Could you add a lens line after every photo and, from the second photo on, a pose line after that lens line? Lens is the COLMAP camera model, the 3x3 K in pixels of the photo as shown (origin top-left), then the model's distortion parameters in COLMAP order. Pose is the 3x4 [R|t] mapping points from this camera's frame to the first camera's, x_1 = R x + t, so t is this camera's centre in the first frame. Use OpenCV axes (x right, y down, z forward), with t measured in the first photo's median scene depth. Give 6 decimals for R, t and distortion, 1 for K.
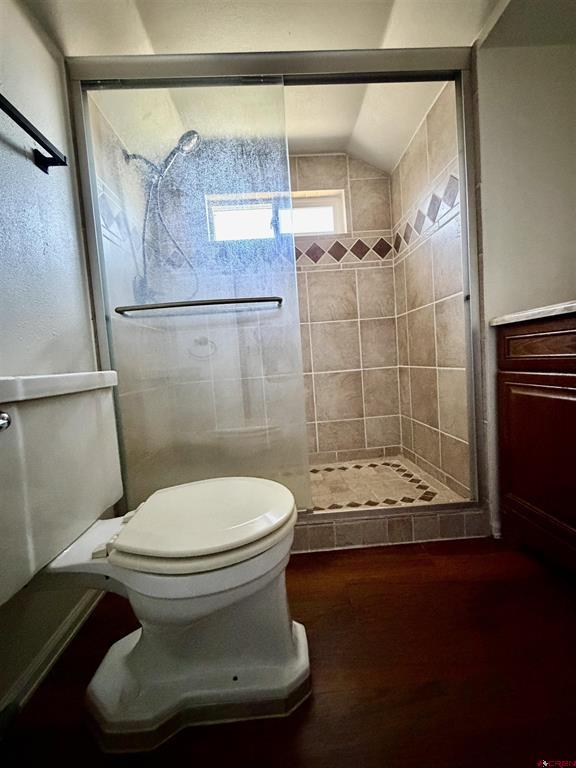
lens RADIAL K [[306.5, 0, 288.3], [0, 306.5, 380.8], [0, 0, 1]] dist [-0.000439, -0.000186]
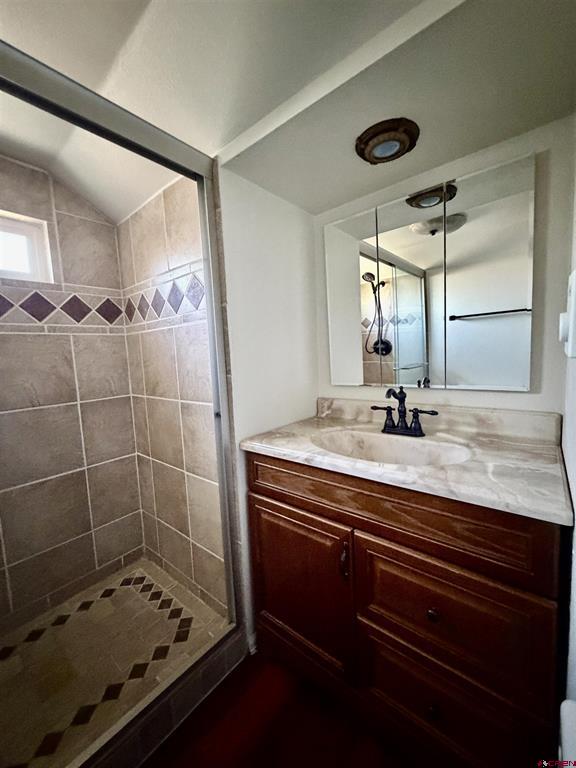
lens RADIAL K [[306.5, 0, 288.3], [0, 306.5, 380.8], [0, 0, 1]] dist [-0.000439, -0.000186]
pose [[0.670075, -0.025743, 0.741847, 0.028507], [0.045348, 0.998951, -0.006296, -0.285950], [-0.740907, 0.037861, 0.670540, 0.163311]]
